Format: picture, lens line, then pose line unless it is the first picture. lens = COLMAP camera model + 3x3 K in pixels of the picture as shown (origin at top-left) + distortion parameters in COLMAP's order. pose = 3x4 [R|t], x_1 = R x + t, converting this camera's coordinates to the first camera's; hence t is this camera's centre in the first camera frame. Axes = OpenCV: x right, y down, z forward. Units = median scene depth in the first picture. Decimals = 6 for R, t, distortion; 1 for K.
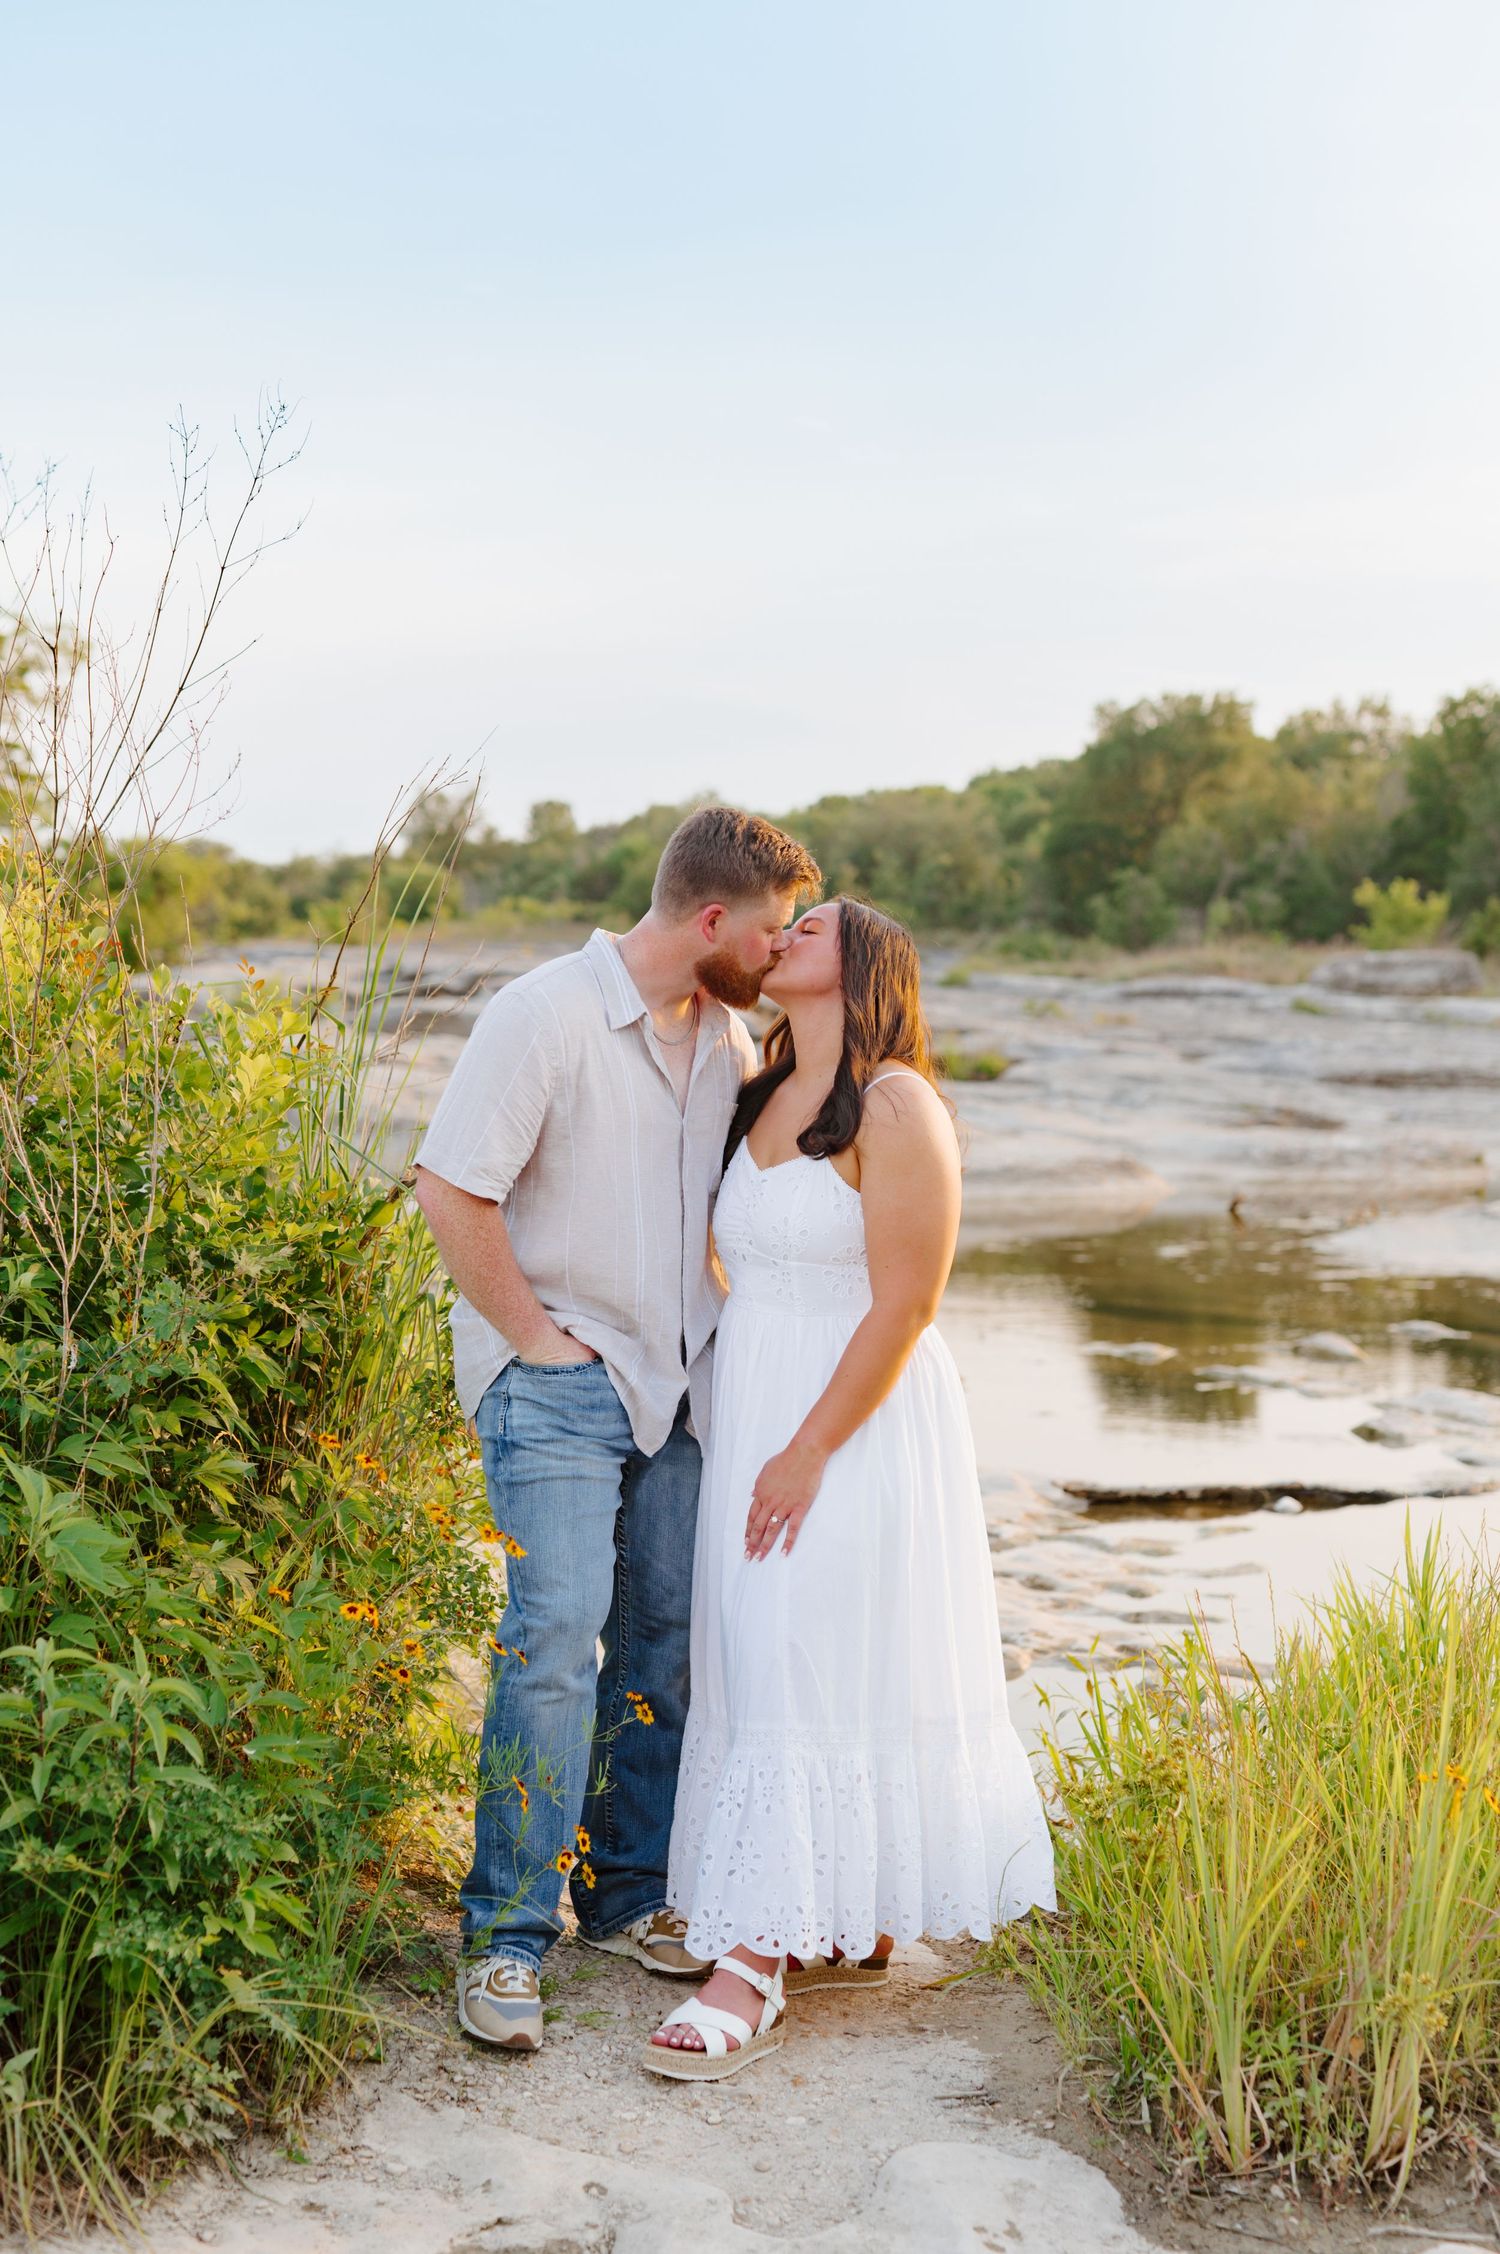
lens RADIAL K [[3137.6, 0, 750.0], [0, 3137.6, 1127.0], [0, 0, 1]] dist [0.011702, -0.002750]
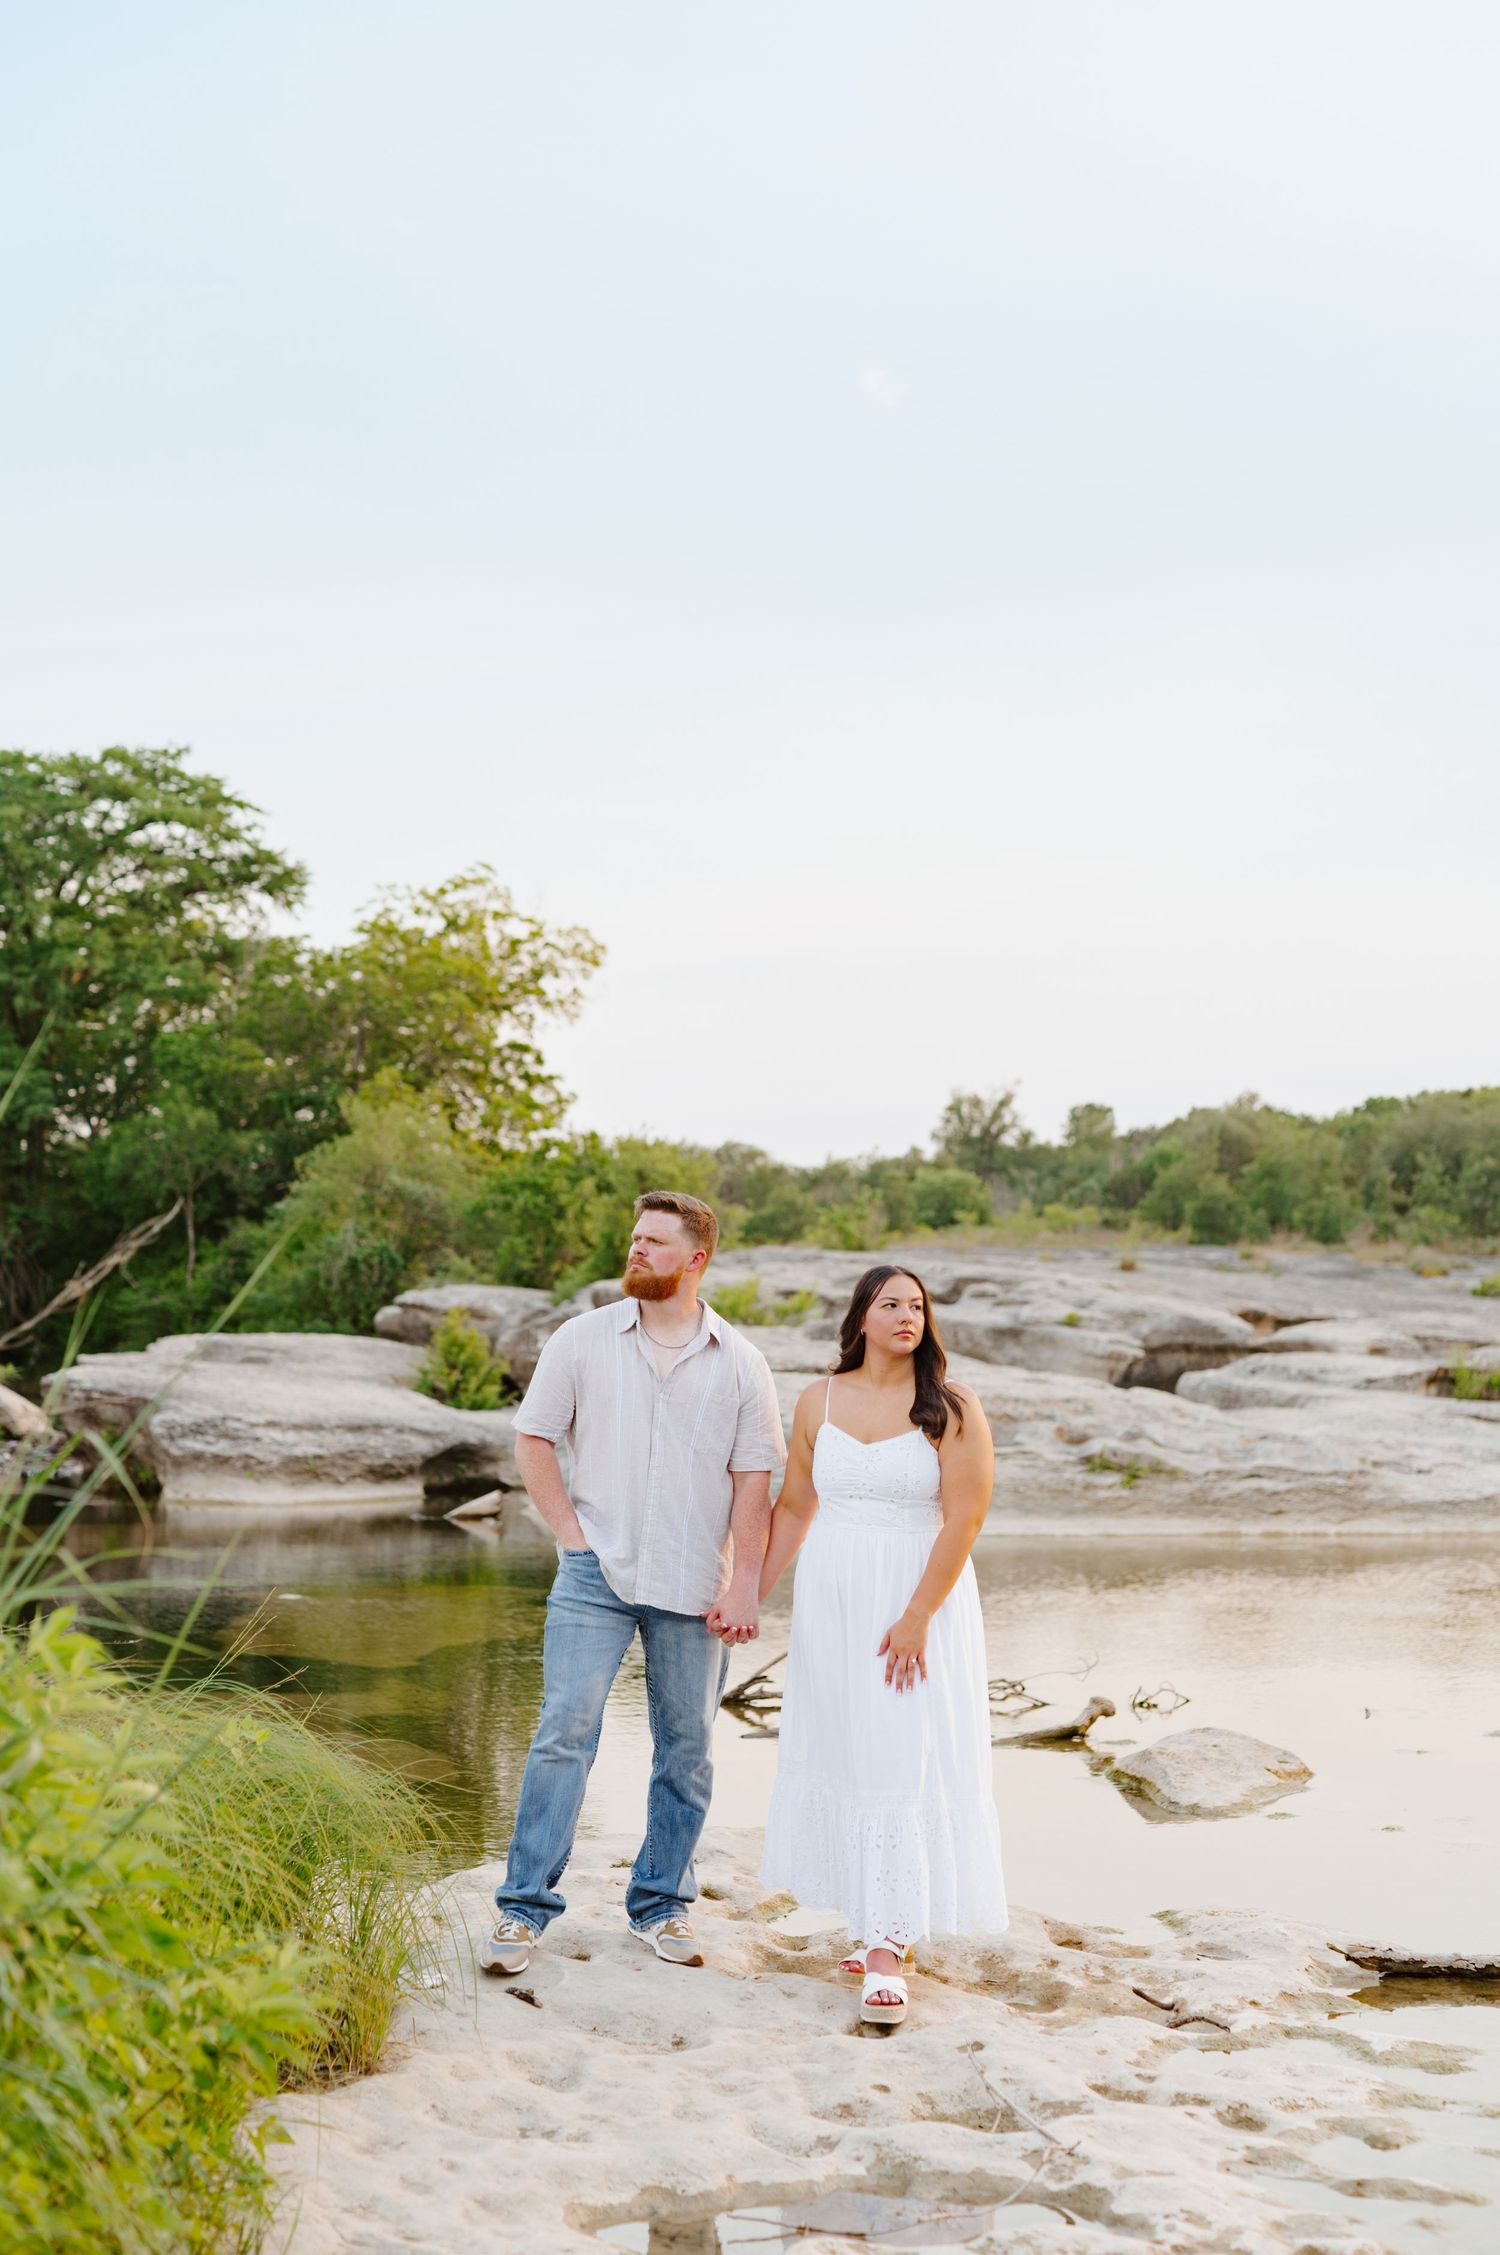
lens RADIAL K [[3164.4, 0, 752.5], [0, 3164.4, 1102.3], [0, 0, 1]] dist [-0.004057, 0.068474]
pose [[0.984874, -0.003457, -0.173236, 0.175628], [-0.014749, 0.994500, -0.103696, -0.013334], [0.172642, 0.104683, 0.979406, 0.406597]]
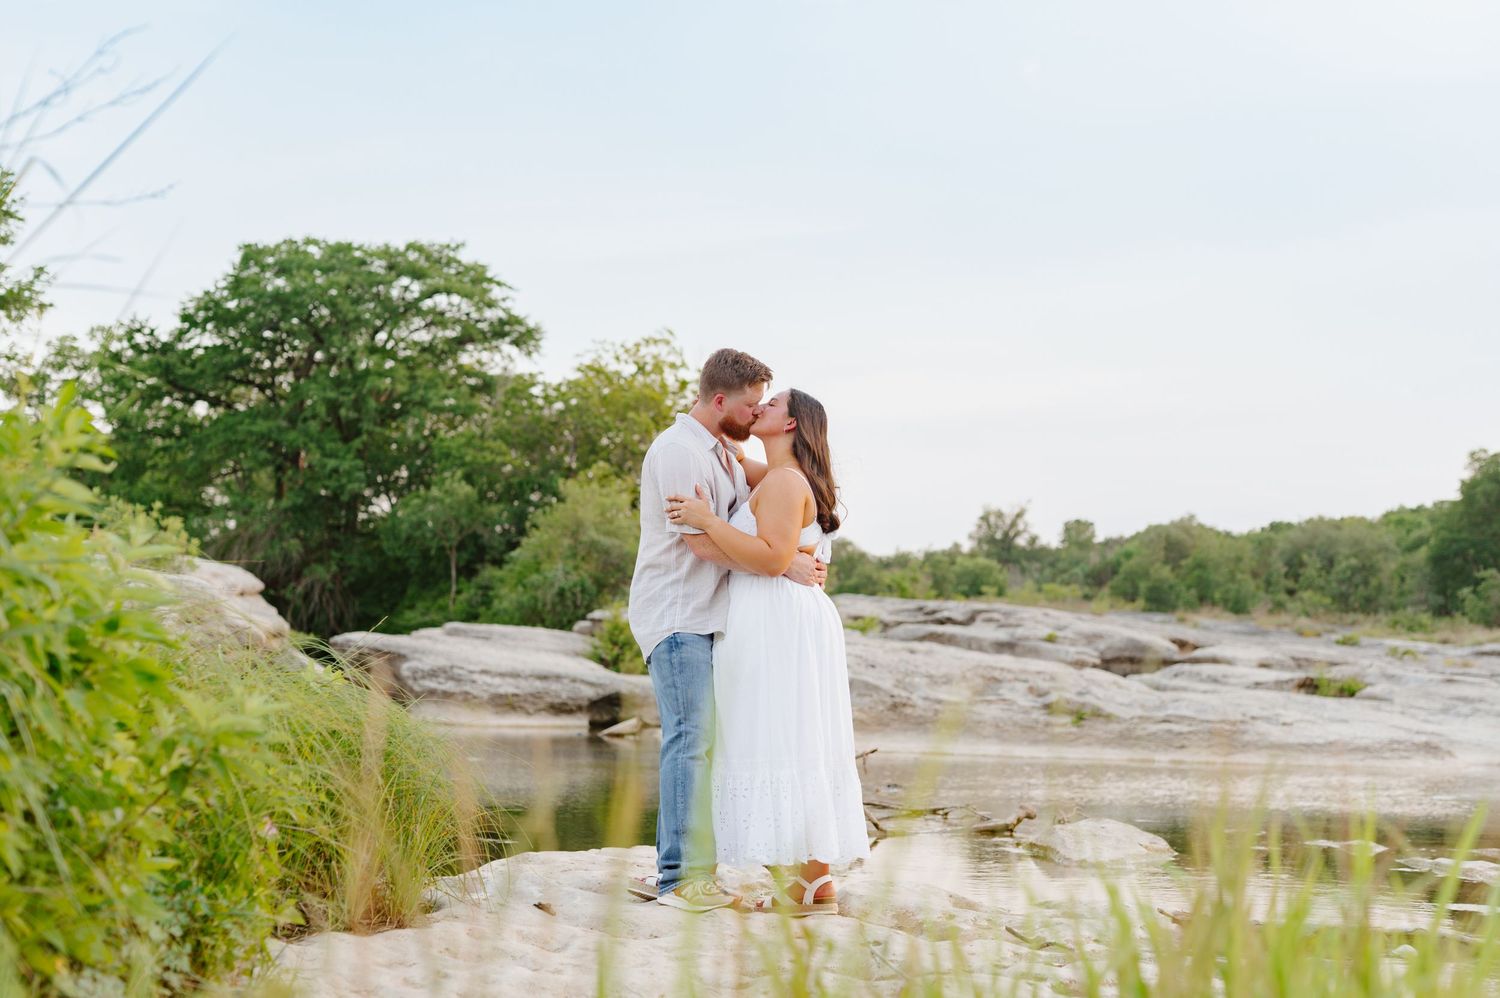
lens RADIAL K [[2159.7, 0, 775.8], [0, 2159.7, 498.5], [0, 0, 1]] dist [0.007046, 0.032962]
pose [[0.977904, 0.027672, -0.207216, 0.220117], [-0.051685, 0.992433, -0.111382, 0.125015], [0.202565, 0.119631, 0.971934, 0.558786]]
